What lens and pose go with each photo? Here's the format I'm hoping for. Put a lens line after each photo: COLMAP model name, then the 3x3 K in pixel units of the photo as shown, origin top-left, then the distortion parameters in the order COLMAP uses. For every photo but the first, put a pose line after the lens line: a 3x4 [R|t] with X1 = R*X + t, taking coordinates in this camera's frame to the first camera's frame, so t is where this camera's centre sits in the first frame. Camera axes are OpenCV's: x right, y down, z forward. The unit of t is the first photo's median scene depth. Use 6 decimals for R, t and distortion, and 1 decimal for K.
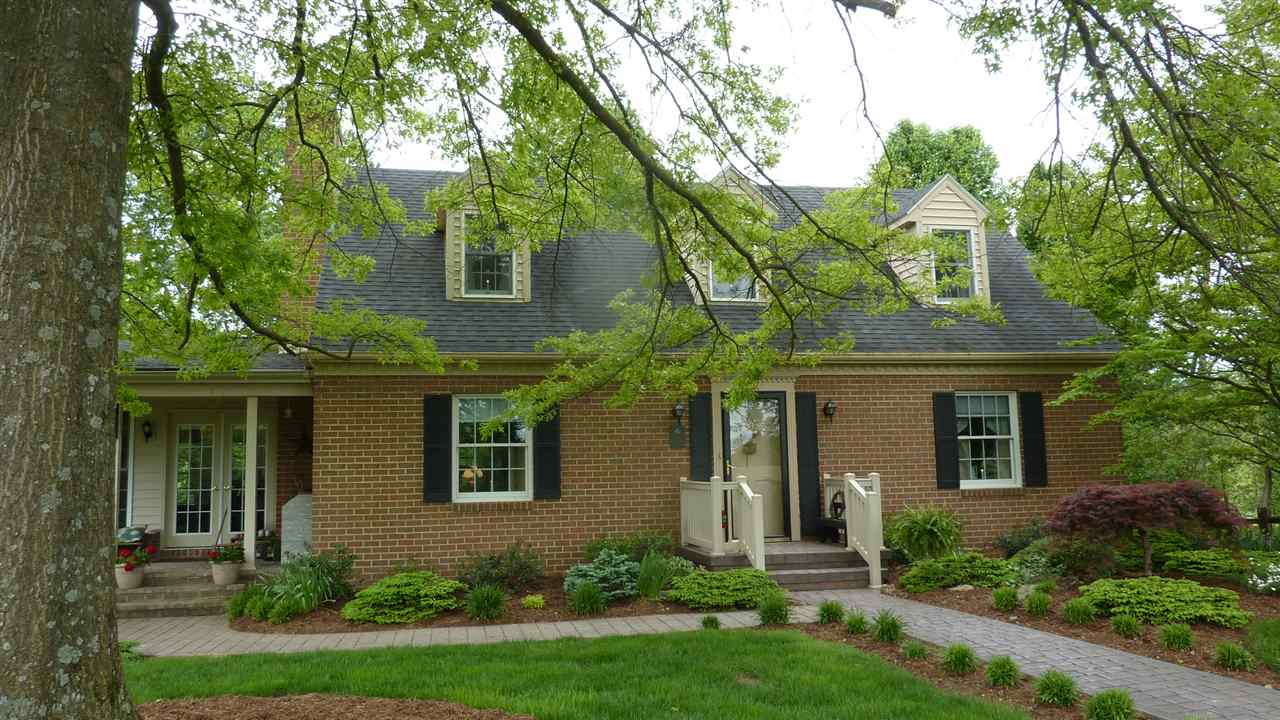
lens RADIAL K [[976.5, 0, 637.1], [0, 976.5, 365.4], [0, 0, 1]] dist [-0.008660, -0.022341]
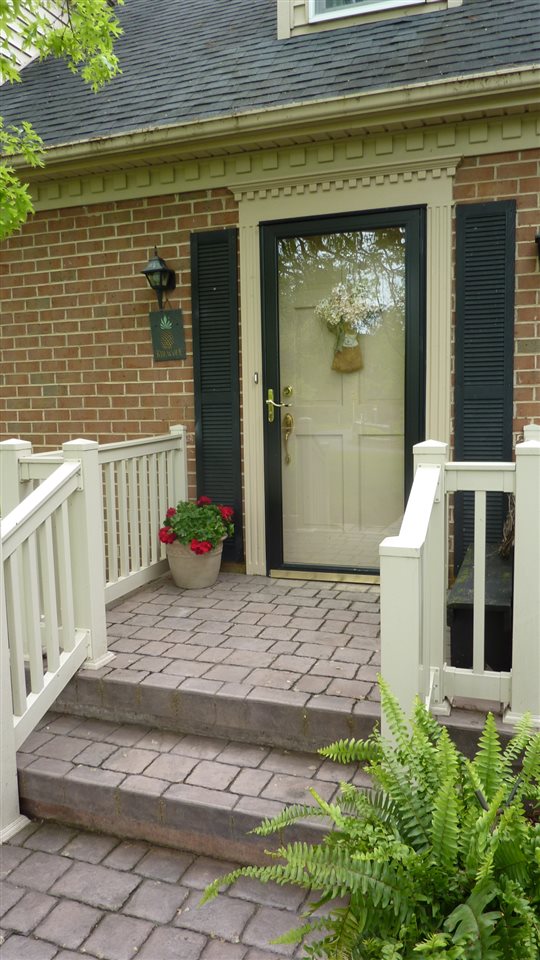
lens RADIAL K [[732.4, 0, 266.6], [0, 732.4, 484.2], [0, 0, 1]] dist [-0.008660, -0.022341]
pose [[0.855747, 0.065958, -0.513174, 0.267382], [0.067407, 0.969175, 0.236972, 0.063993], [0.512985, -0.237380, 0.824922, 0.745738]]
